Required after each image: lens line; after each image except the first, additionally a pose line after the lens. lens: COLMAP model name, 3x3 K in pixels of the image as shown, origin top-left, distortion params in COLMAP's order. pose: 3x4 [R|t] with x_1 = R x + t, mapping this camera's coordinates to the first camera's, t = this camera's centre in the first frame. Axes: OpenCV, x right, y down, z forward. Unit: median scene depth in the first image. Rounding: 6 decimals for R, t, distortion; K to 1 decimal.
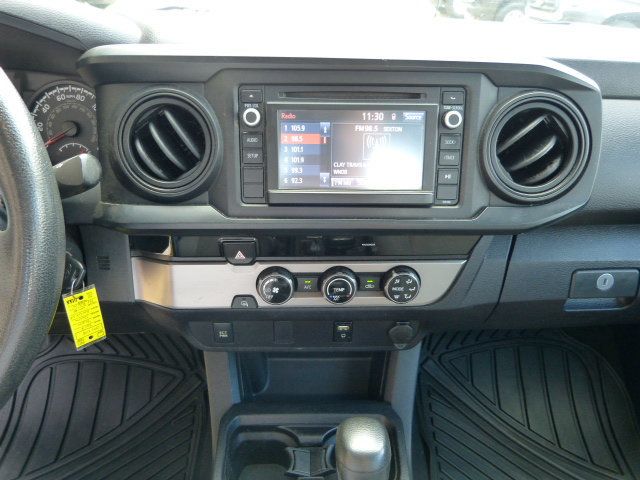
lens RADIAL K [[480.2, 0, 321.3], [0, 480.2, 242.7], [0, 0, 1]] dist [-0.035112, 0.027254]
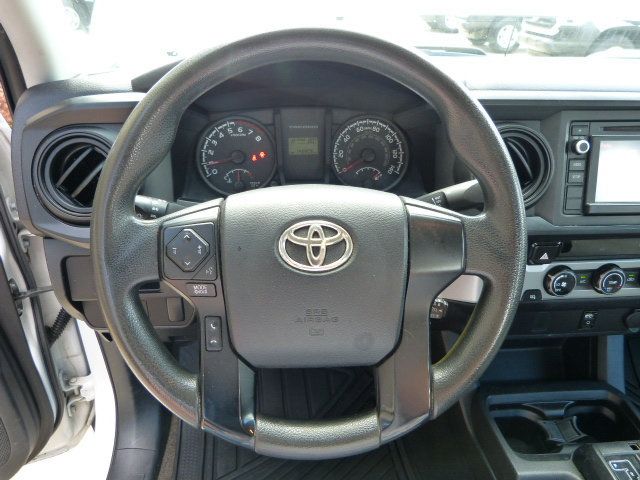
lens RADIAL K [[480.2, 0, 318.6], [0, 480.2, 237.3], [0, 0, 1]] dist [-0.035112, 0.027254]
pose [[0.999084, -0.026106, 0.033916, -0.701667], [0.027222, 0.999089, -0.032873, 0.001178], [-0.033027, 0.033766, 0.998884, -0.185338]]
